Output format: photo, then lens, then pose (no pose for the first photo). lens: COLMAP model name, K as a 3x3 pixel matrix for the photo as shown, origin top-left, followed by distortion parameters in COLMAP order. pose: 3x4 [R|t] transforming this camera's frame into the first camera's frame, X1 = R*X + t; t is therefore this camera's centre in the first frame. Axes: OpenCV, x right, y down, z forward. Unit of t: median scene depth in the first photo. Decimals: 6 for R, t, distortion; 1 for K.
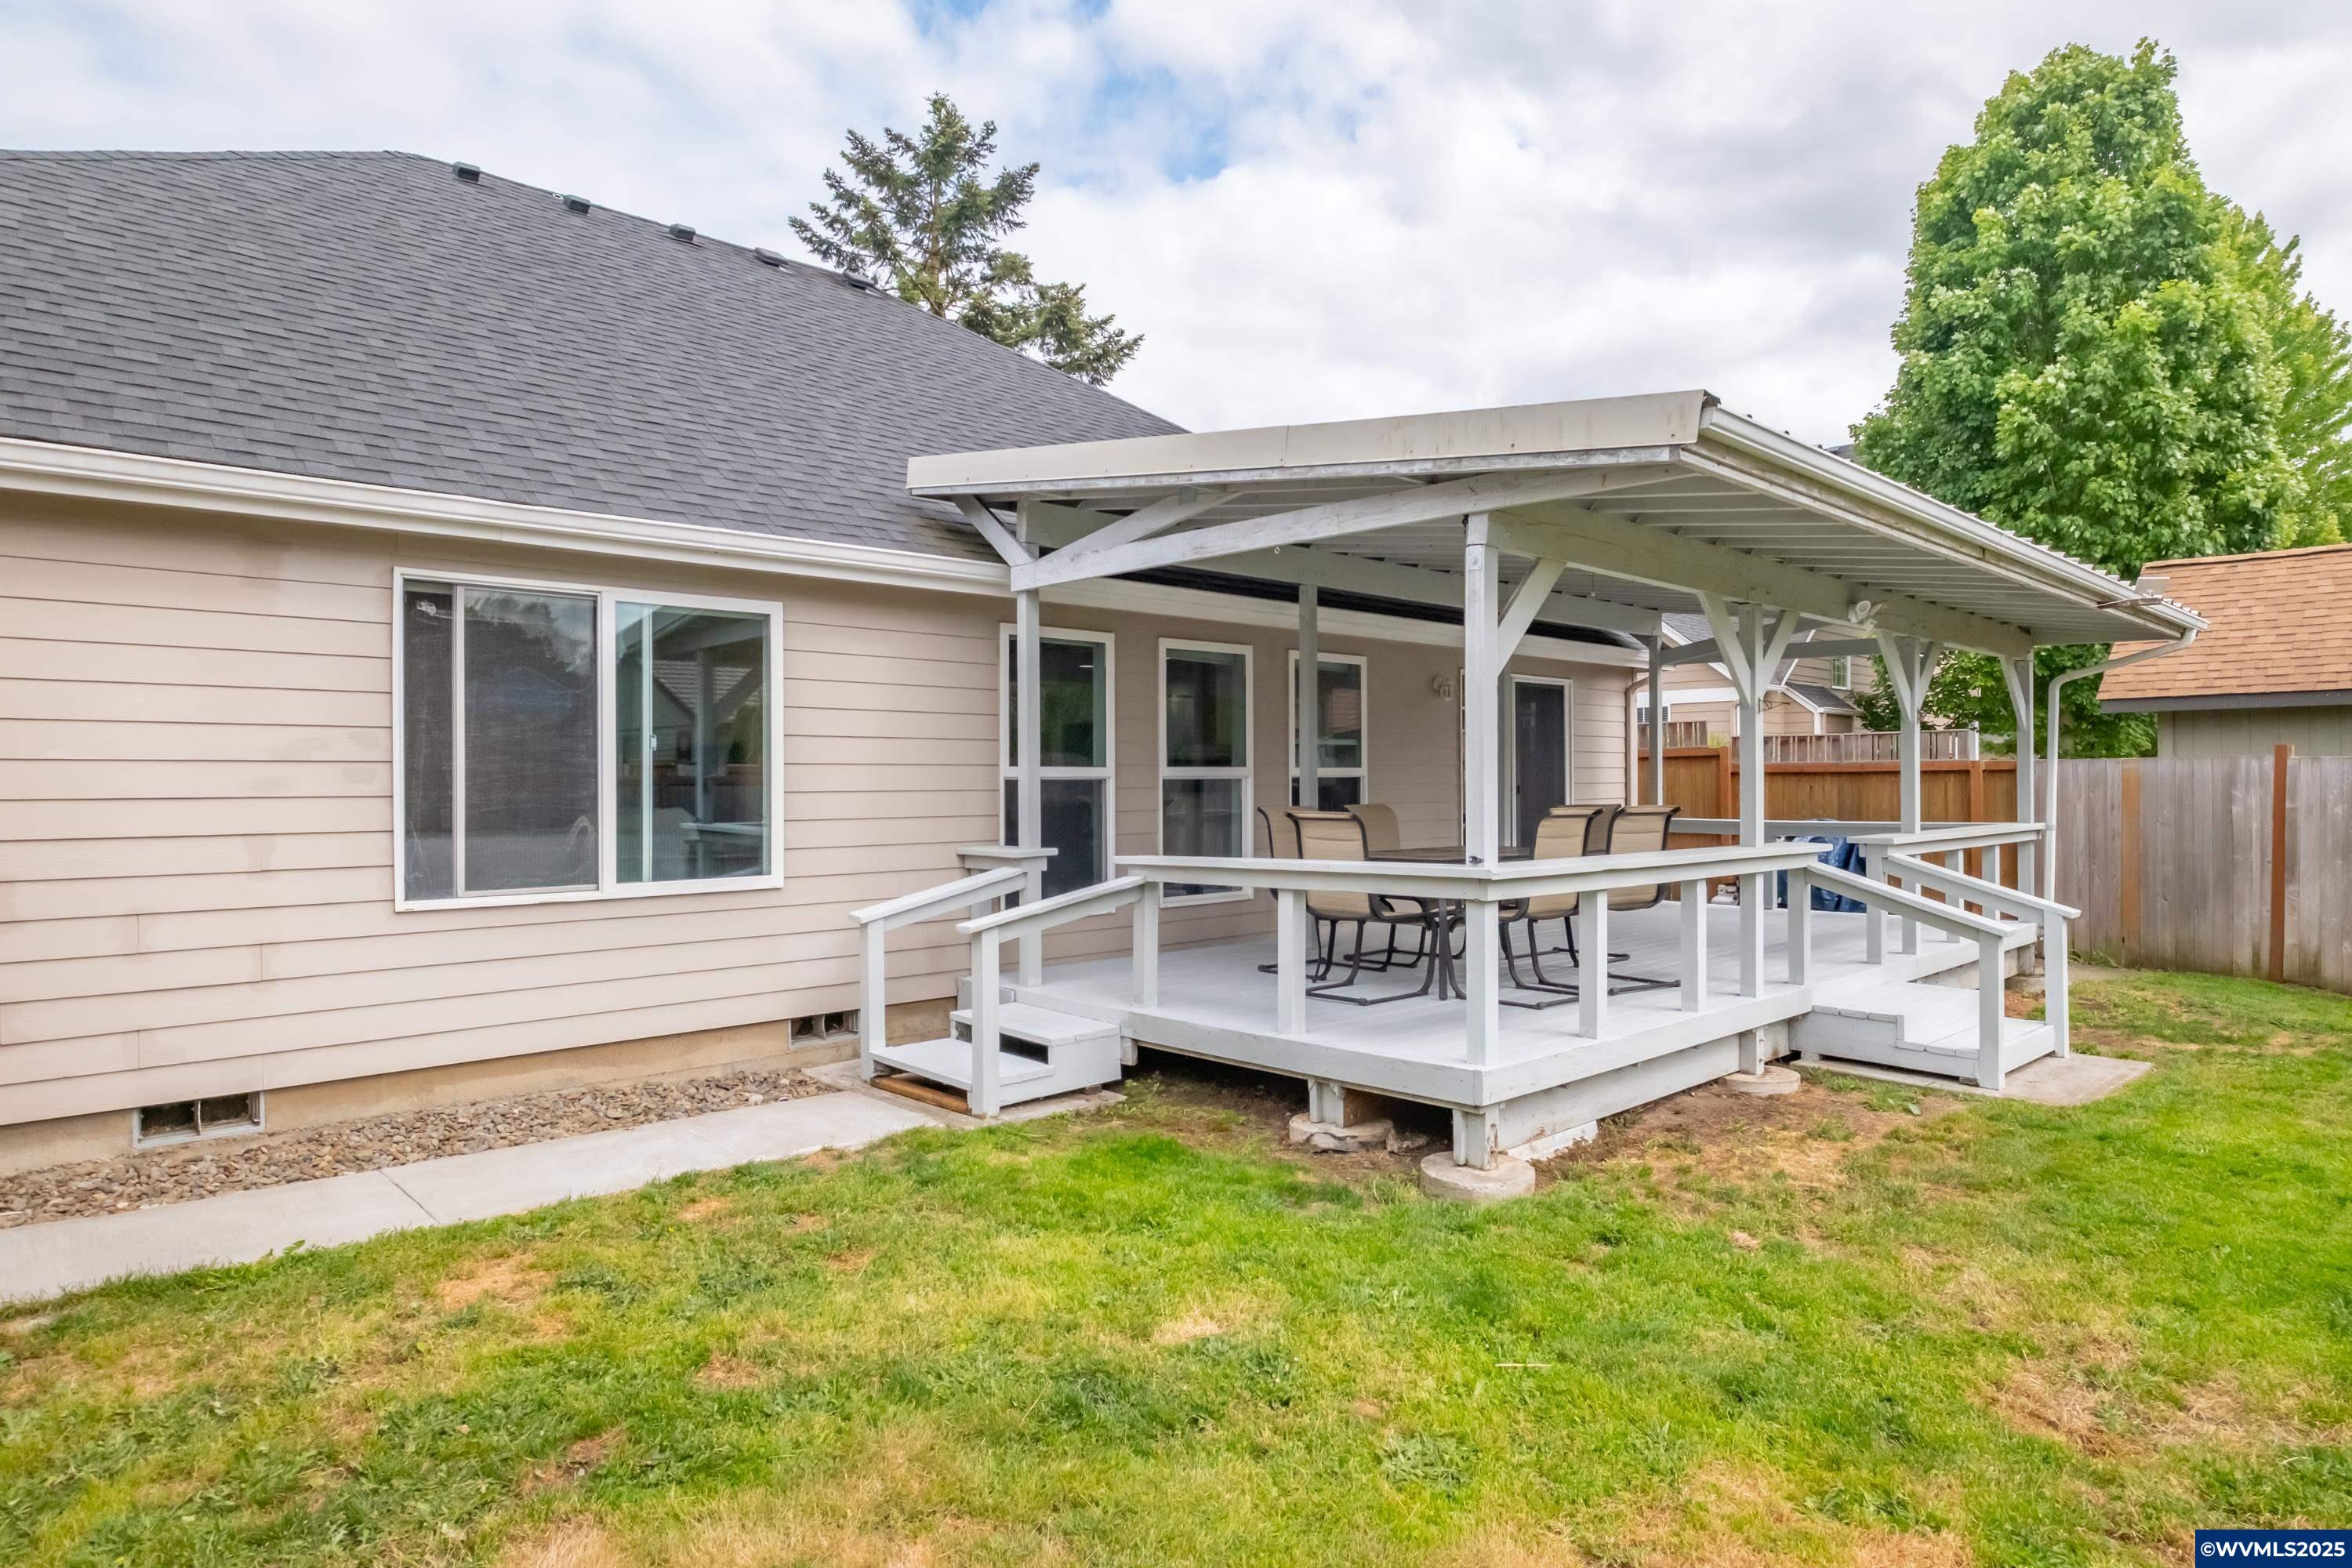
lens RADIAL K [[1319.9, 0, 1184.1], [0, 1319.9, 793.2], [0, 0, 1]] dist [0.003772, -0.000527]
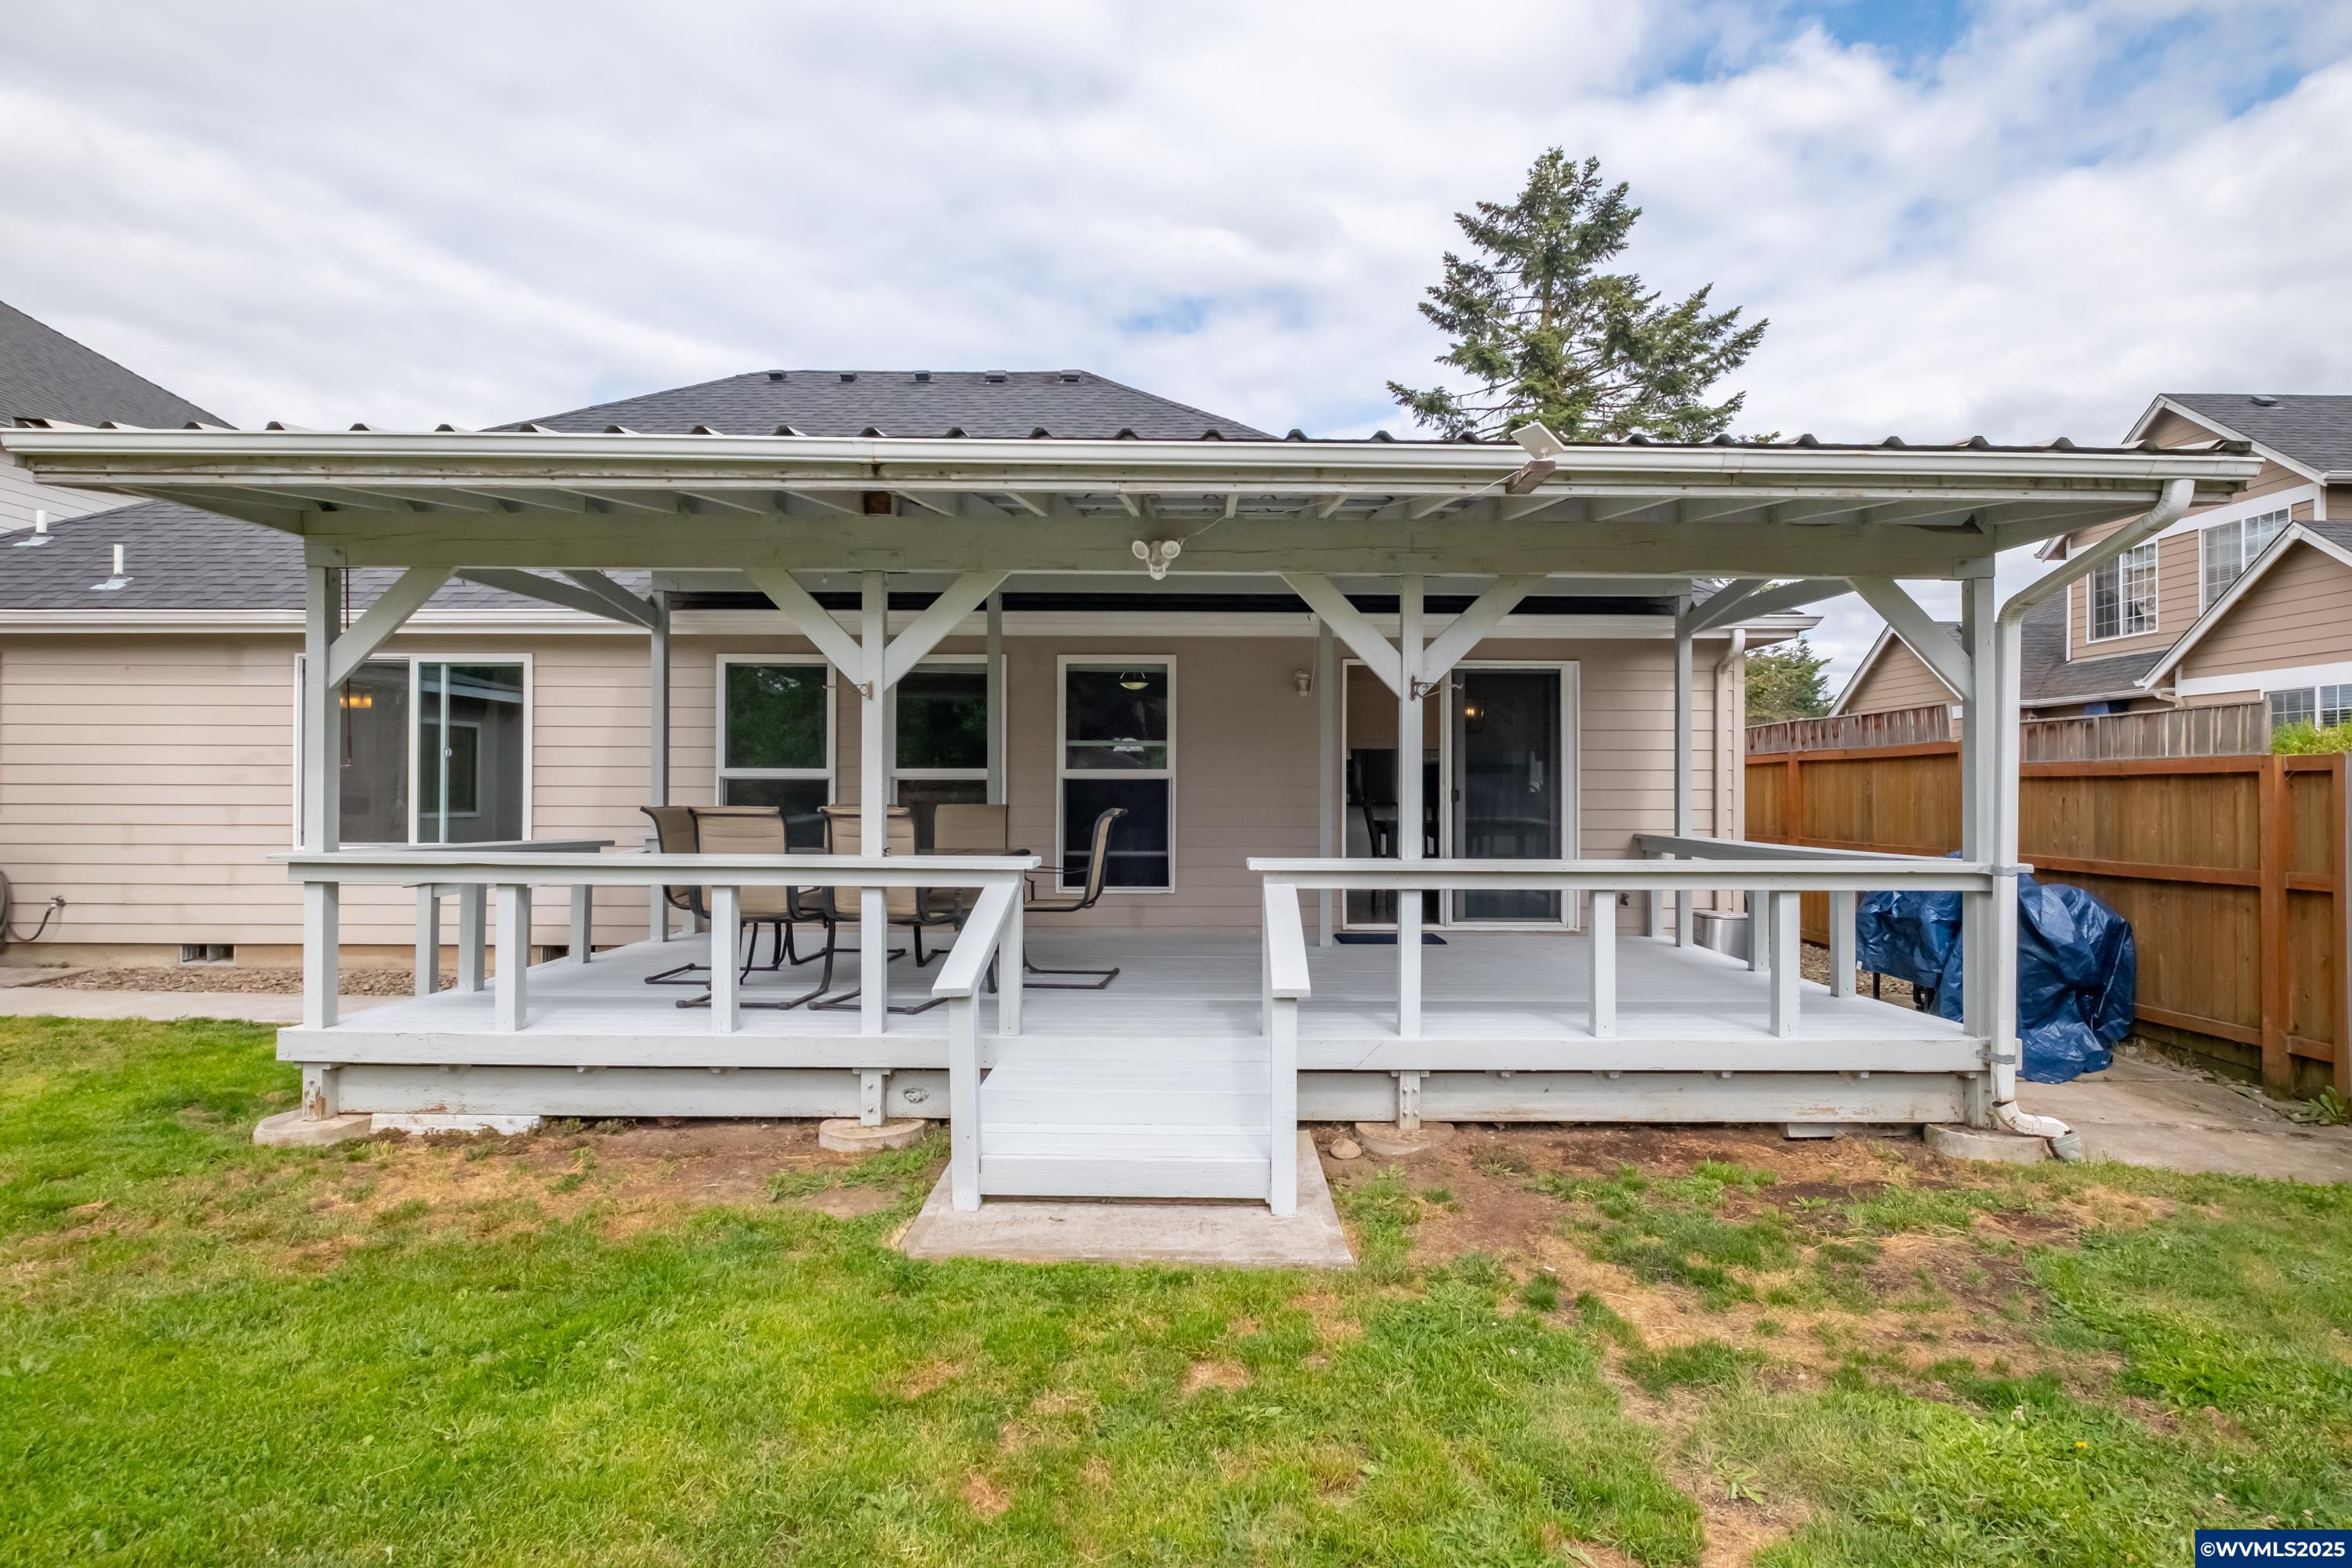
lens RADIAL K [[1129.0, 0, 1173.6], [0, 1129.0, 792.5], [0, 0, 1]] dist [-0.006487, 0.000603]
pose [[0.729905, 0.009714, -0.683480, 0.786722], [-0.014064, 0.999901, -0.000808, -0.001996], [0.683404, 0.010202, 0.729969, 0.444646]]
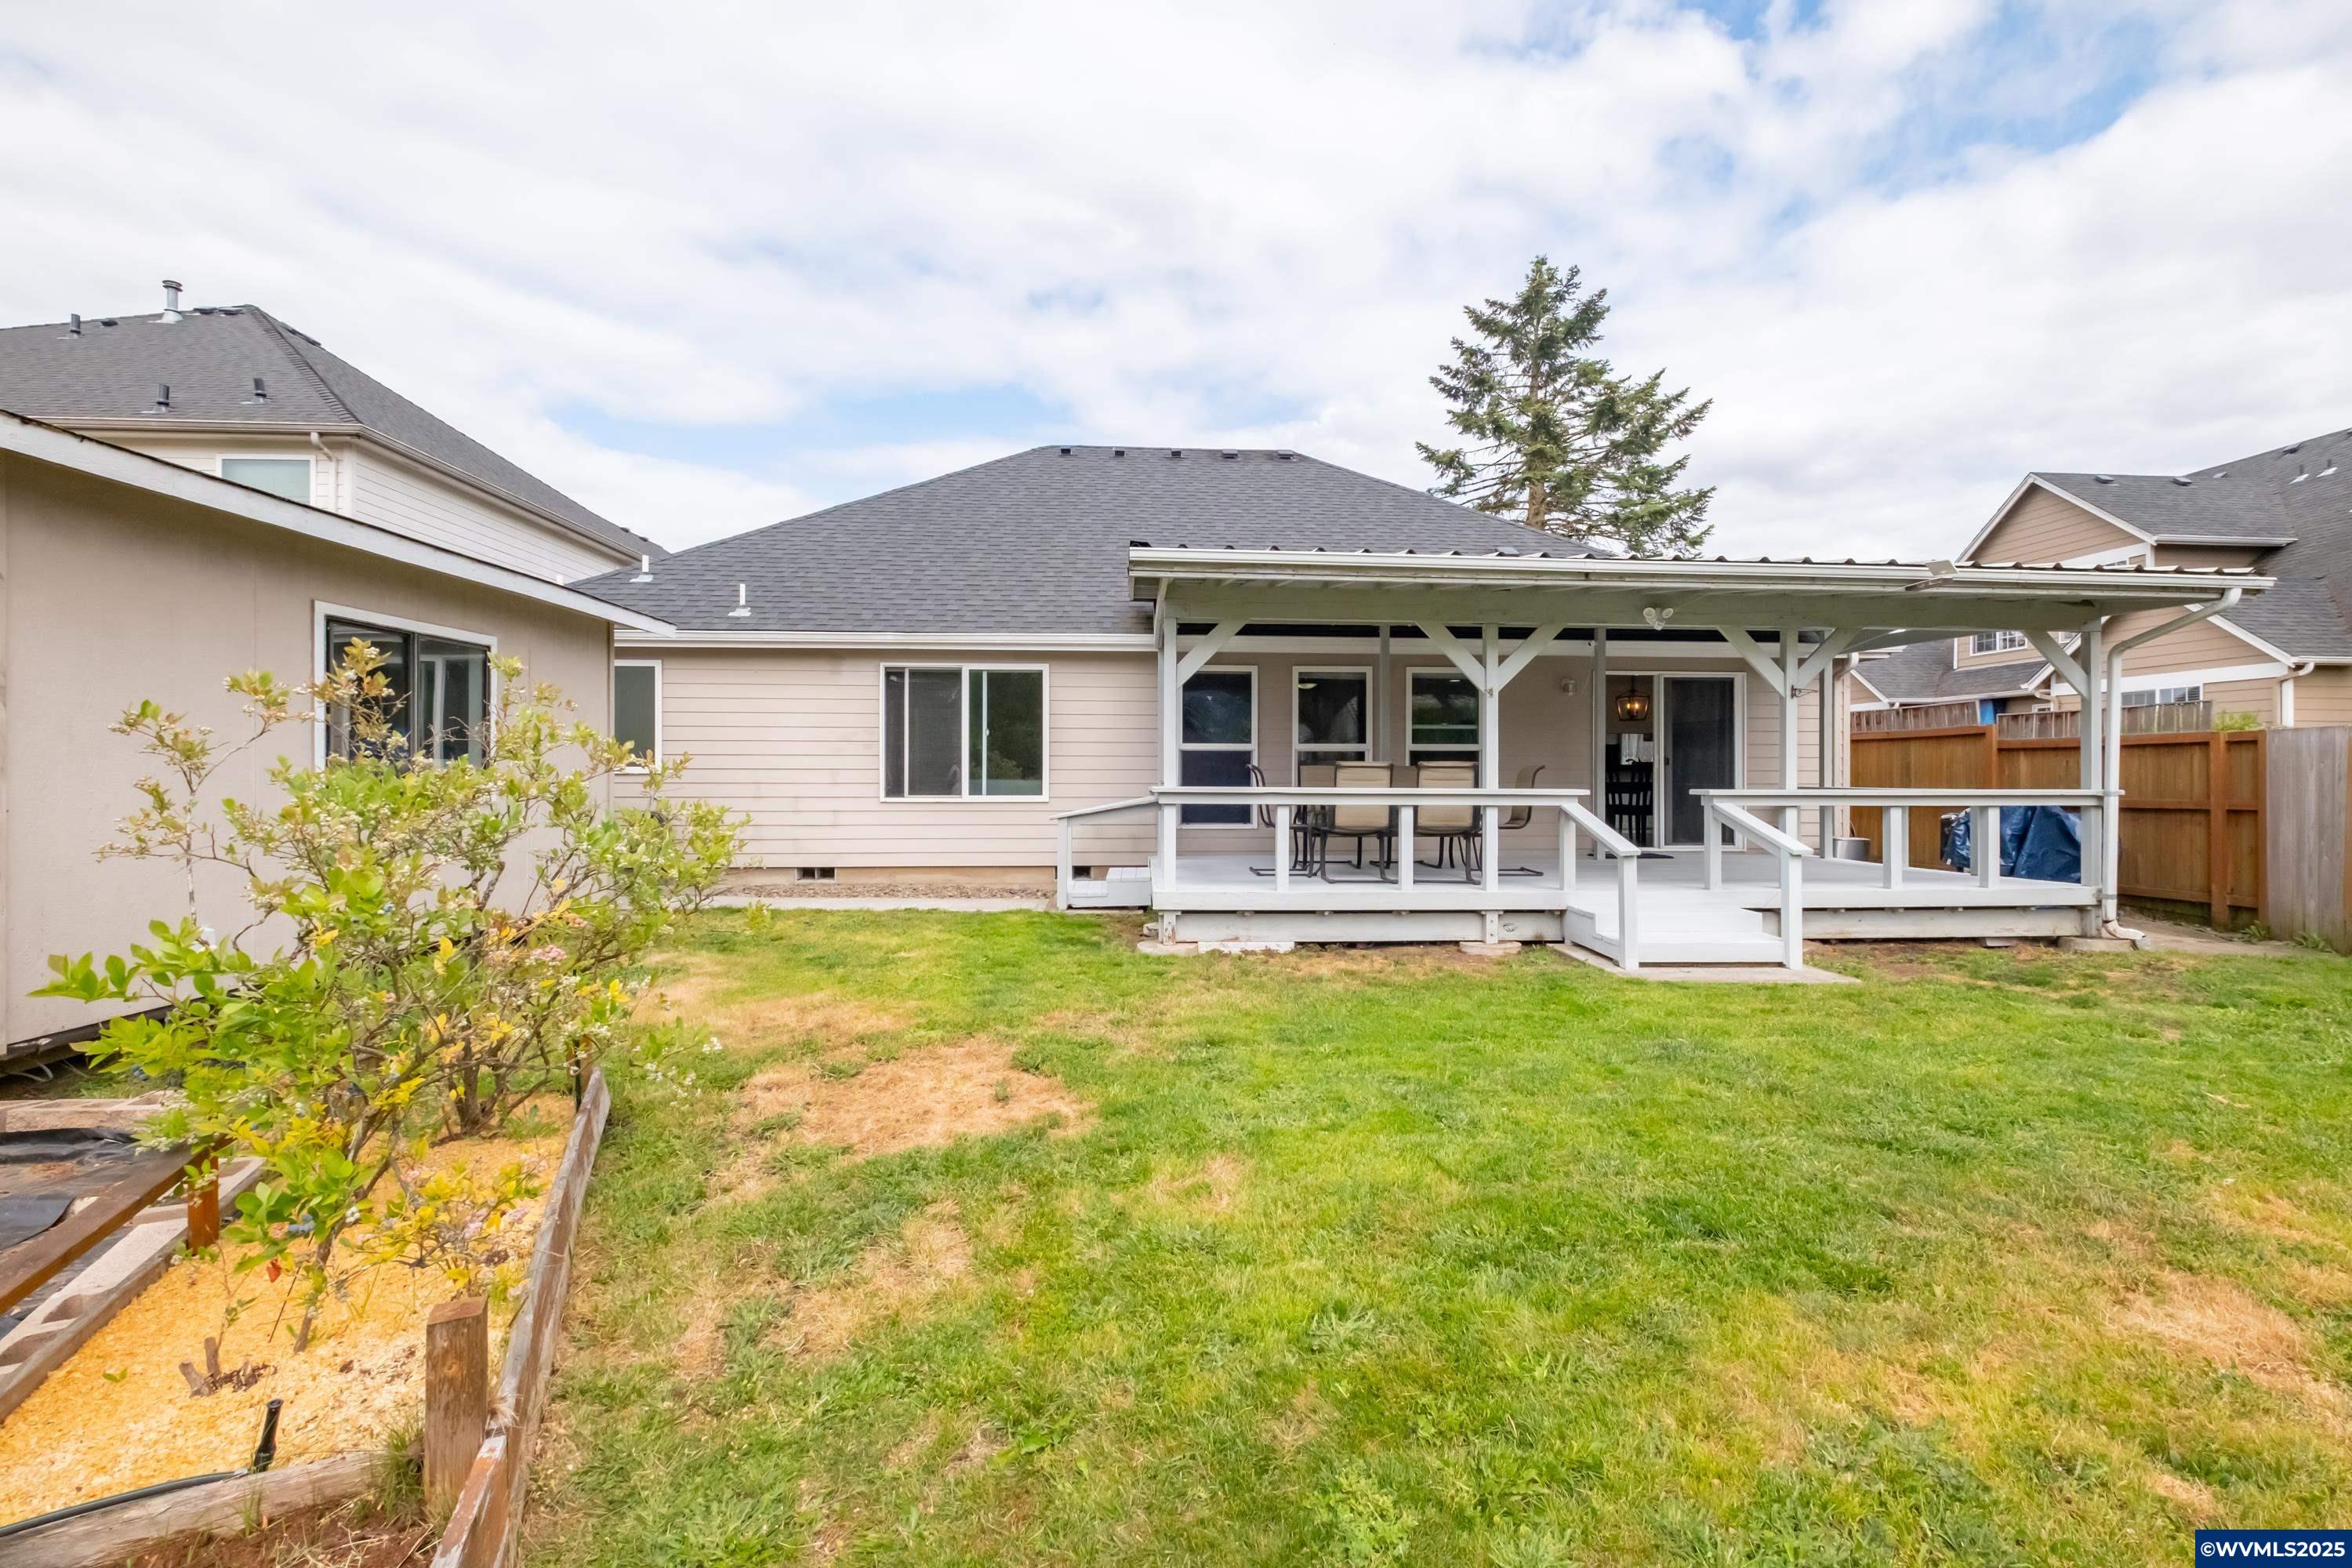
lens RADIAL K [[994.2, 0, 1176.0], [0, 994.2, 784.0], [0, 0, 1]] dist [-0.001556, -0.000793]
pose [[0.771870, 0.012299, -0.635662, 0.636530], [-0.011722, 0.999918, 0.005112, 0.025155], [0.635673, 0.003505, 0.771951, -0.054516]]
